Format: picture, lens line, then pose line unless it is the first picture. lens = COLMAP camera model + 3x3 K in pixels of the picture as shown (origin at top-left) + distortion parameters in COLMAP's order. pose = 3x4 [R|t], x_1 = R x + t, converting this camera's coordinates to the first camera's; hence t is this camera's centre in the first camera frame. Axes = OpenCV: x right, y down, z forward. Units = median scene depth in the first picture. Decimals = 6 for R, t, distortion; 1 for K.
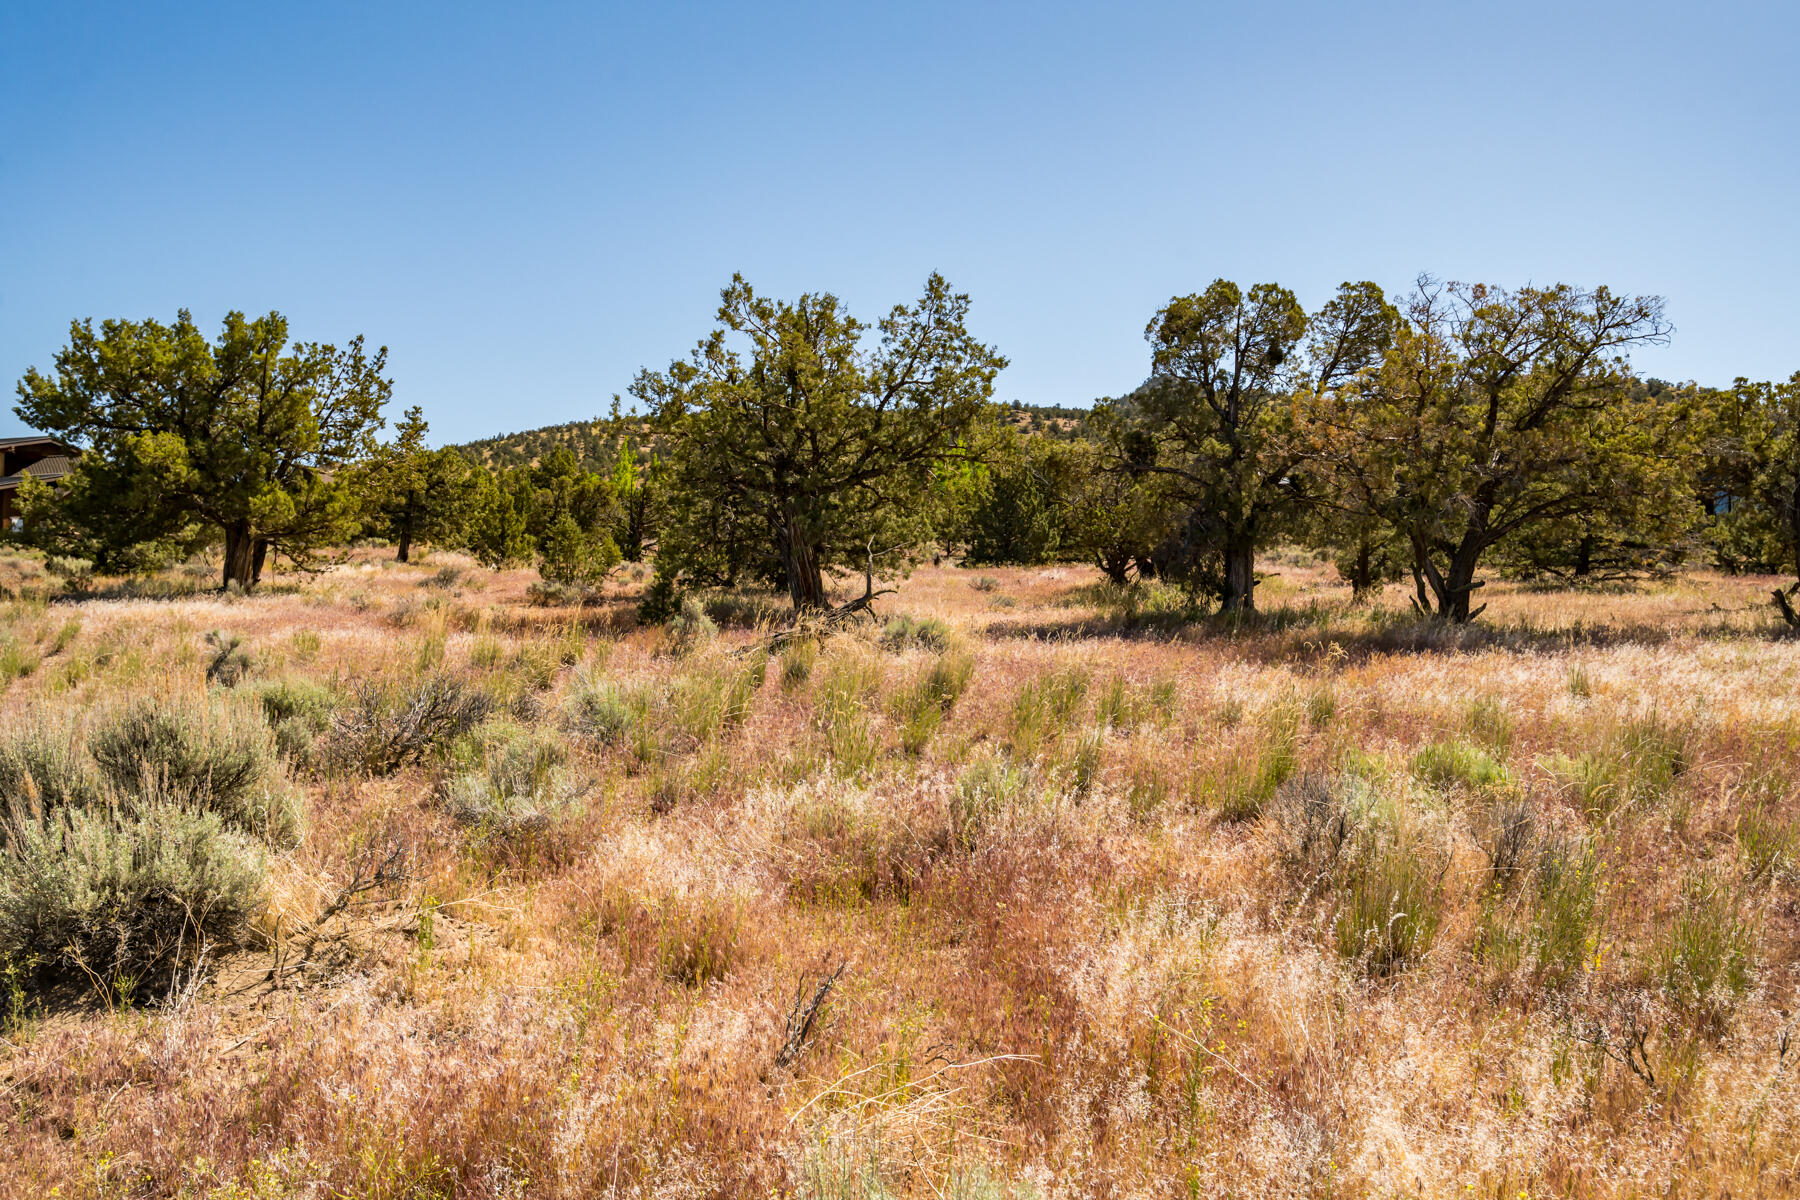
lens RADIAL K [[1431.4, 0, 900.2], [0, 1431.4, 601.6], [0, 0, 1]] dist [-0.003310, 0.004078]
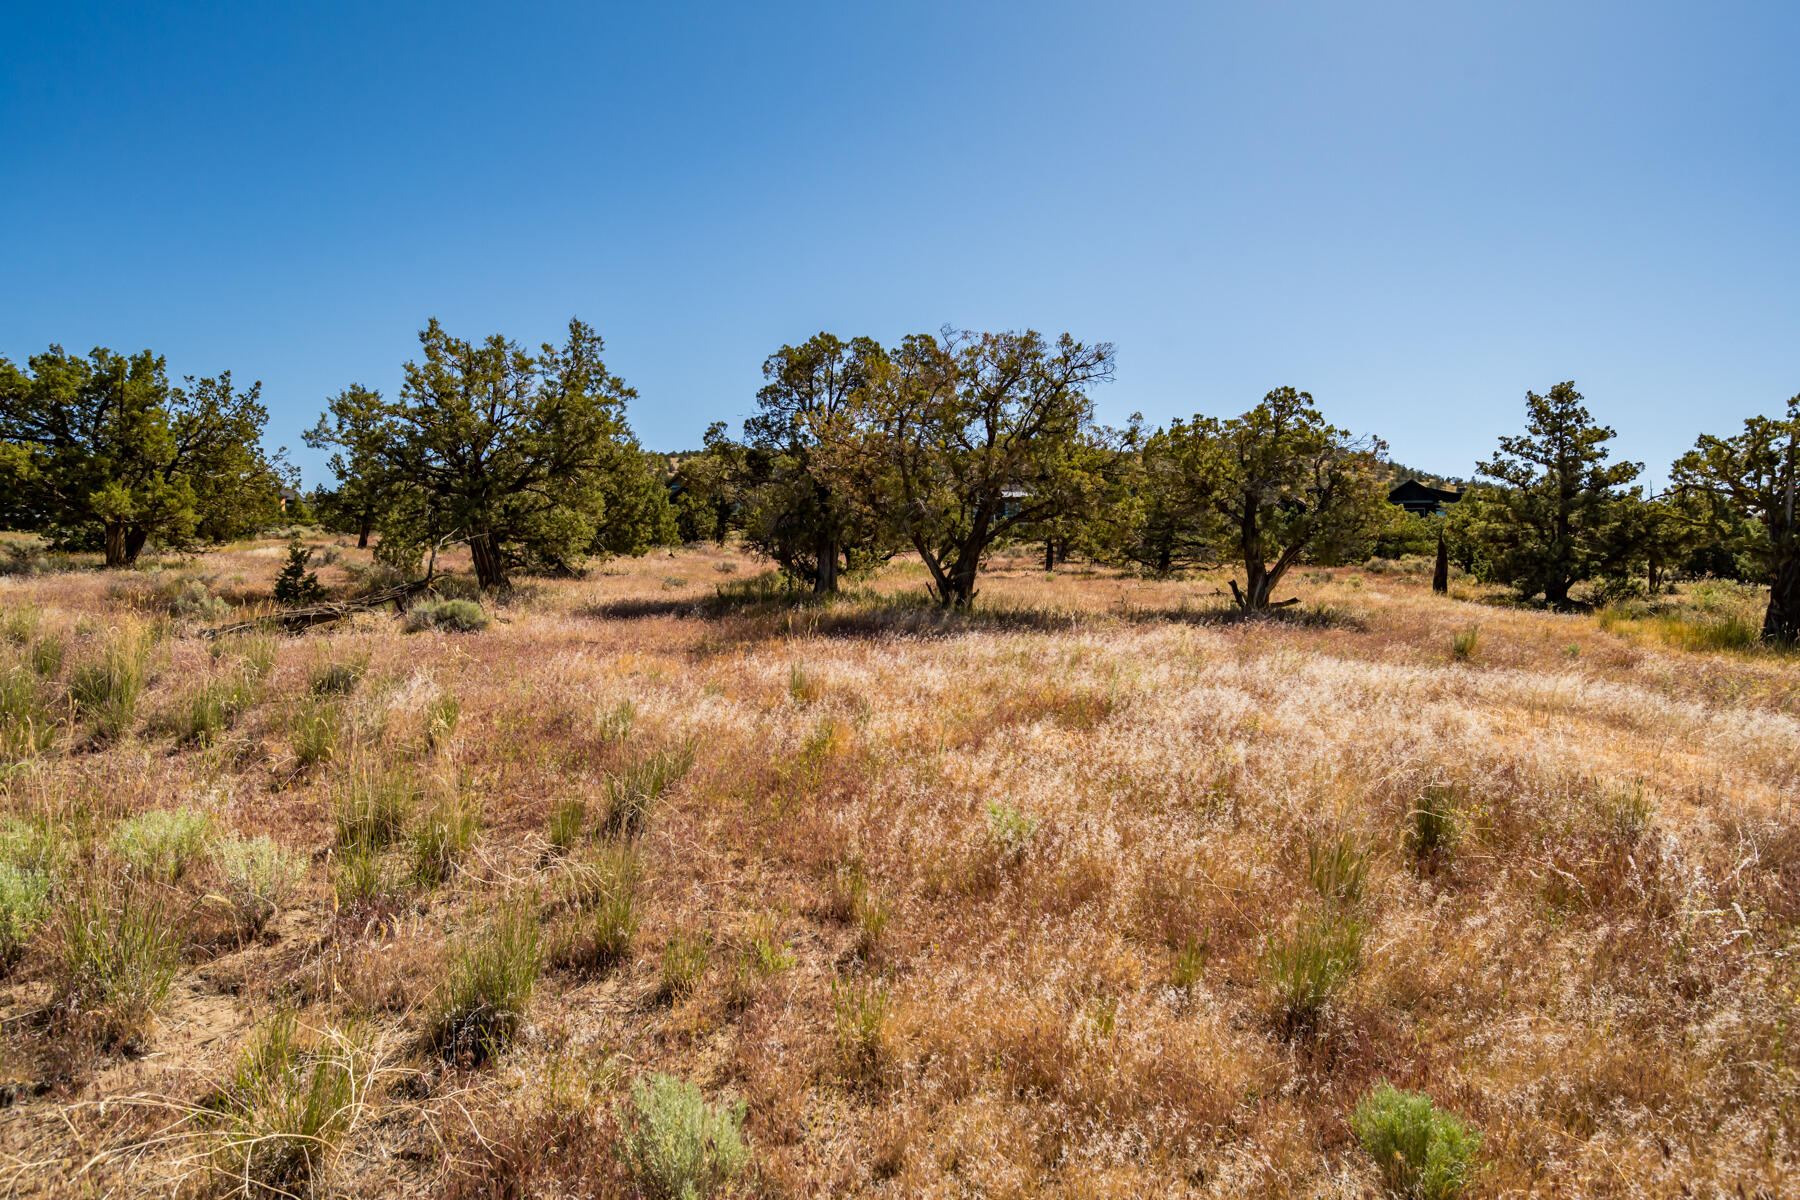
lens RADIAL K [[915.2, 0, 899.6], [0, 915.2, 596.3], [0, 0, 1]] dist [0.000626, 0.002370]
pose [[0.999293, 0.012470, 0.035454, 0.280040], [-0.013187, 0.999712, 0.020054, -0.007397], [-0.035194, -0.020507, 0.999170, 0.185302]]
